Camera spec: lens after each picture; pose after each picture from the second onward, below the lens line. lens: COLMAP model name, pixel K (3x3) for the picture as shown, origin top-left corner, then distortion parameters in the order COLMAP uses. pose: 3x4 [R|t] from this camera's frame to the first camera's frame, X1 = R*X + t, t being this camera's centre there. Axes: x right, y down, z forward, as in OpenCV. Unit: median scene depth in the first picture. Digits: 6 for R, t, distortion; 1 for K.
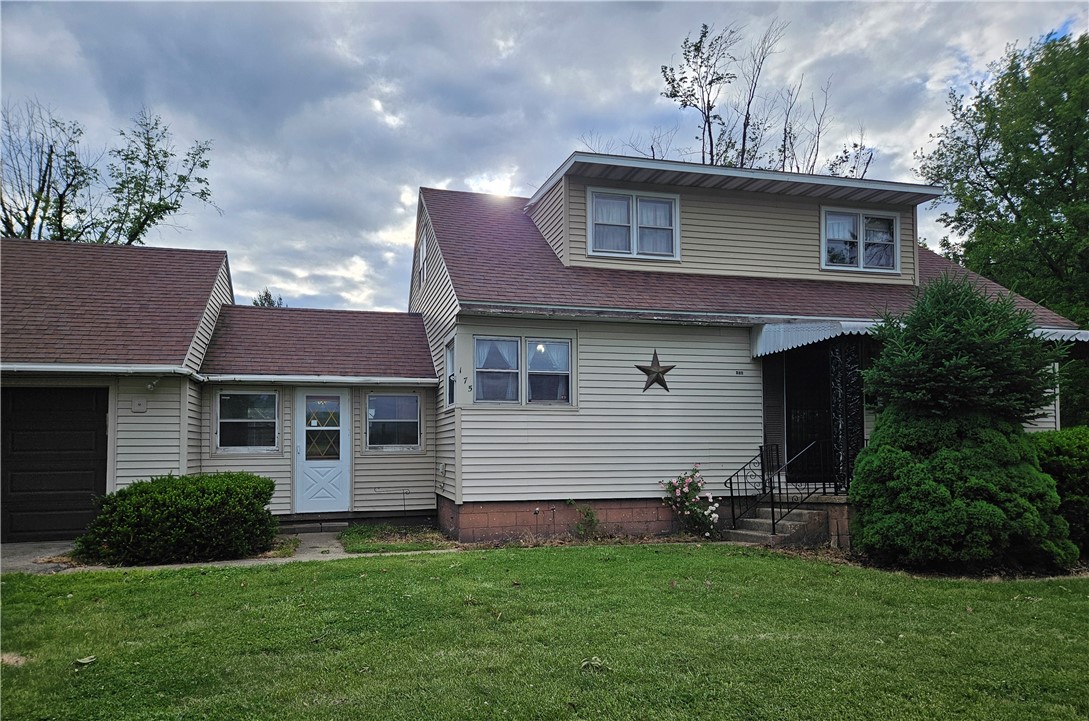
lens RADIAL K [[750.2, 0, 544.9], [0, 750.2, 349.8], [0, 0, 1]] dist [0.027839, -0.002951]
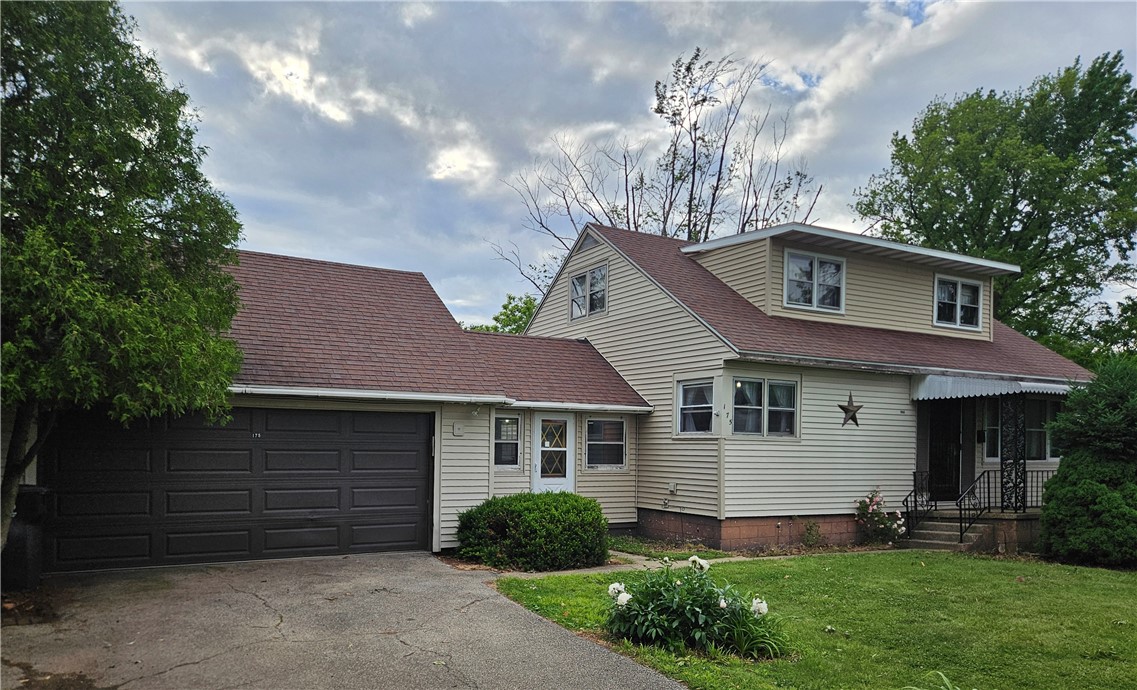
lens RADIAL K [[832.3, 0, 566.1], [0, 832.3, 355.6], [0, 0, 1]] dist [0.033703, -0.012055]
pose [[0.968240, 0.046407, 0.245680, -0.626017], [-0.051308, 0.998591, 0.013581, -0.053192], [-0.244703, -0.025755, 0.969256, -0.194177]]
